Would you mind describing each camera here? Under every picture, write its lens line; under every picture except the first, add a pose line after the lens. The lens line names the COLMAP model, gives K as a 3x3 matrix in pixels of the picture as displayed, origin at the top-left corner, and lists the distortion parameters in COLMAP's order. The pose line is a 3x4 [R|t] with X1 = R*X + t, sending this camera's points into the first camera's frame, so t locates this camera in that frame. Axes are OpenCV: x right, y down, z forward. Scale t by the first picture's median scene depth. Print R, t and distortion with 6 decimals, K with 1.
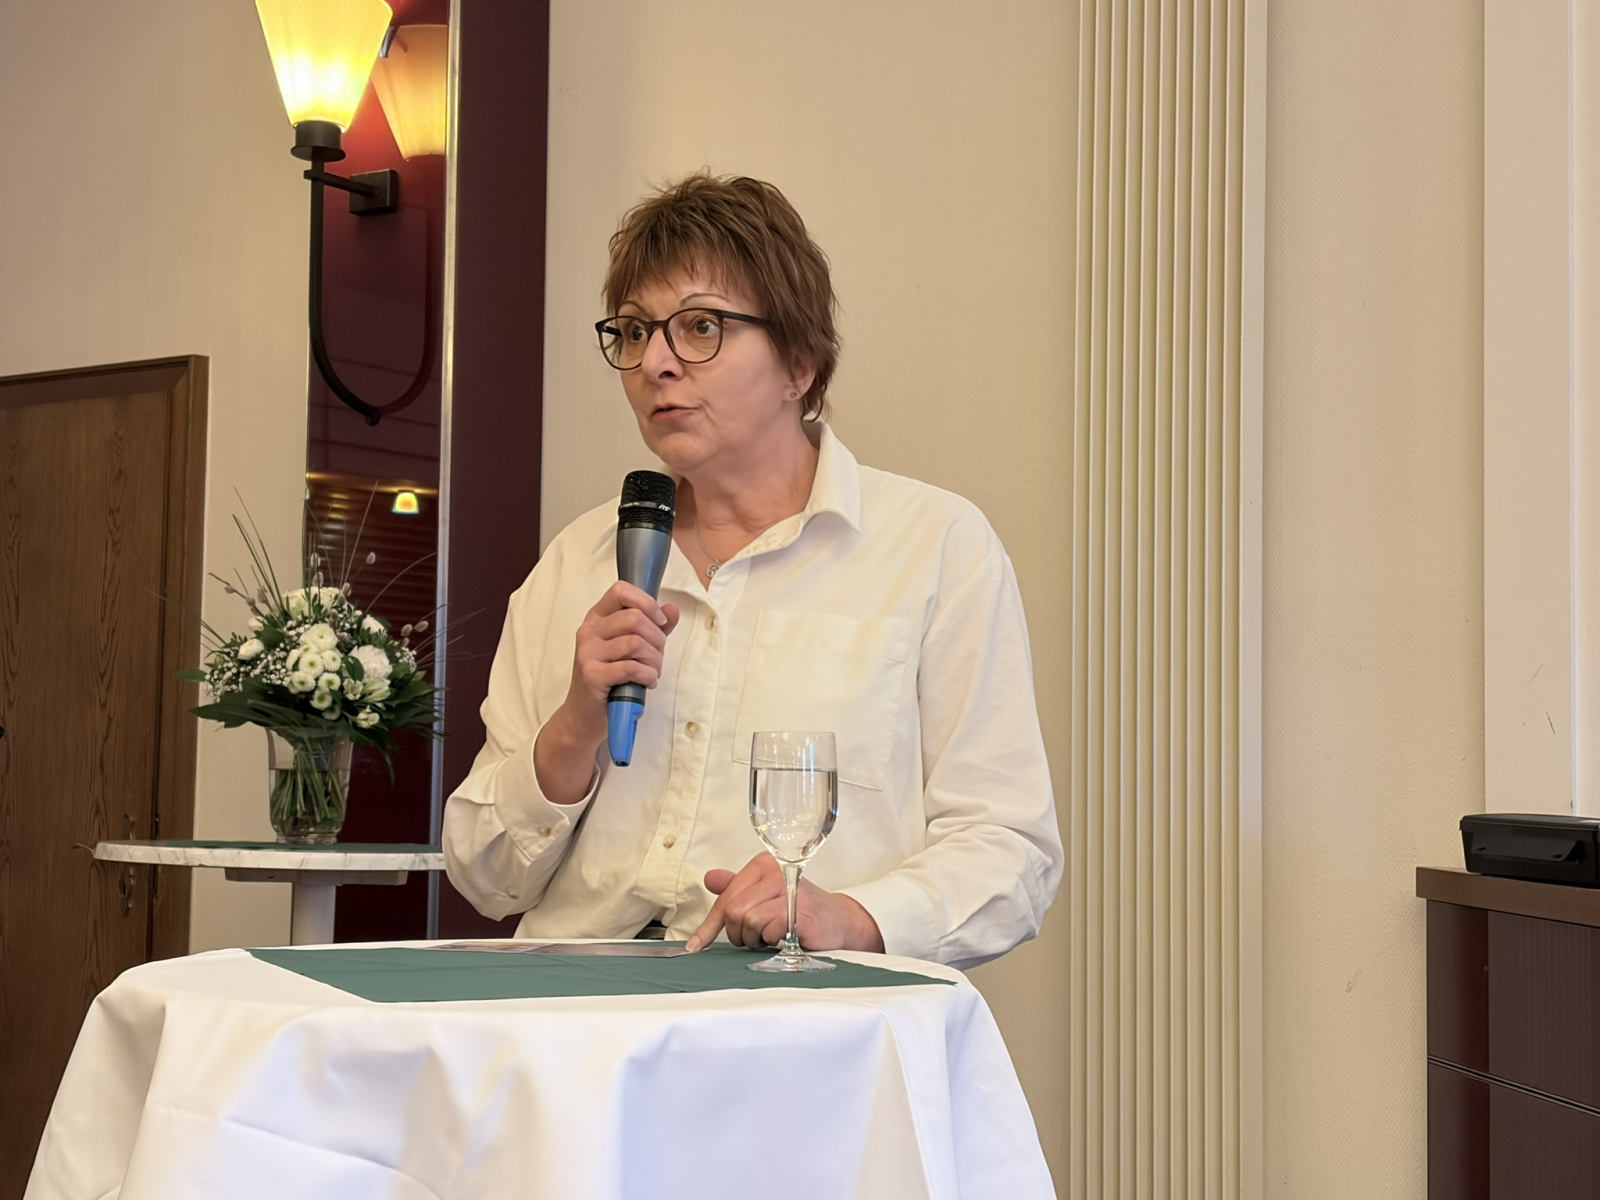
lens RADIAL K [[2520.1, 0, 800.0], [0, 2520.1, 600.0], [0, 0, 1]] dist [0.217875, -0.836985]
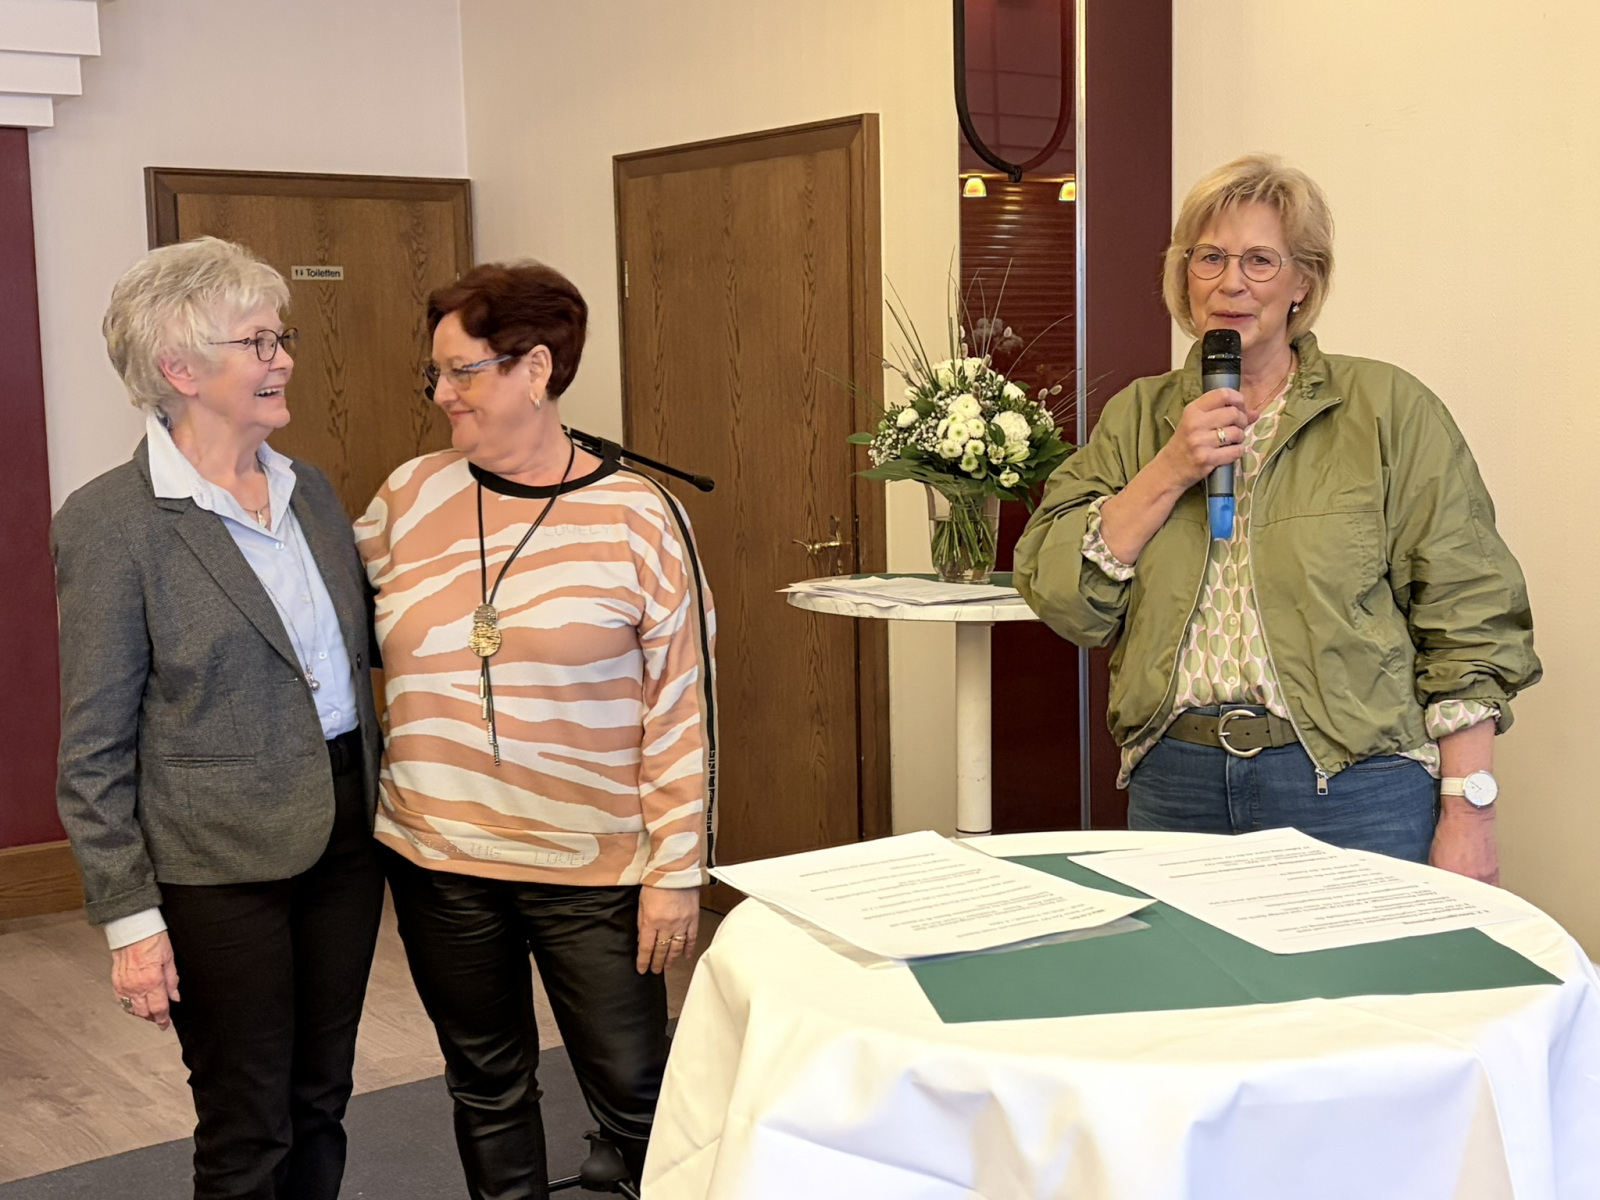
lens RADIAL K [[2089.1, 0, 800.0], [0, 2089.1, 600.0], [0, 0, 1]] dist [0.217115, -0.702141]
pose [[0.956493, -0.006704, -0.291678, 0.009815], [0.058521, 0.983827, 0.169294, -0.061125], [0.285825, -0.178998, 0.941416, 0.092300]]
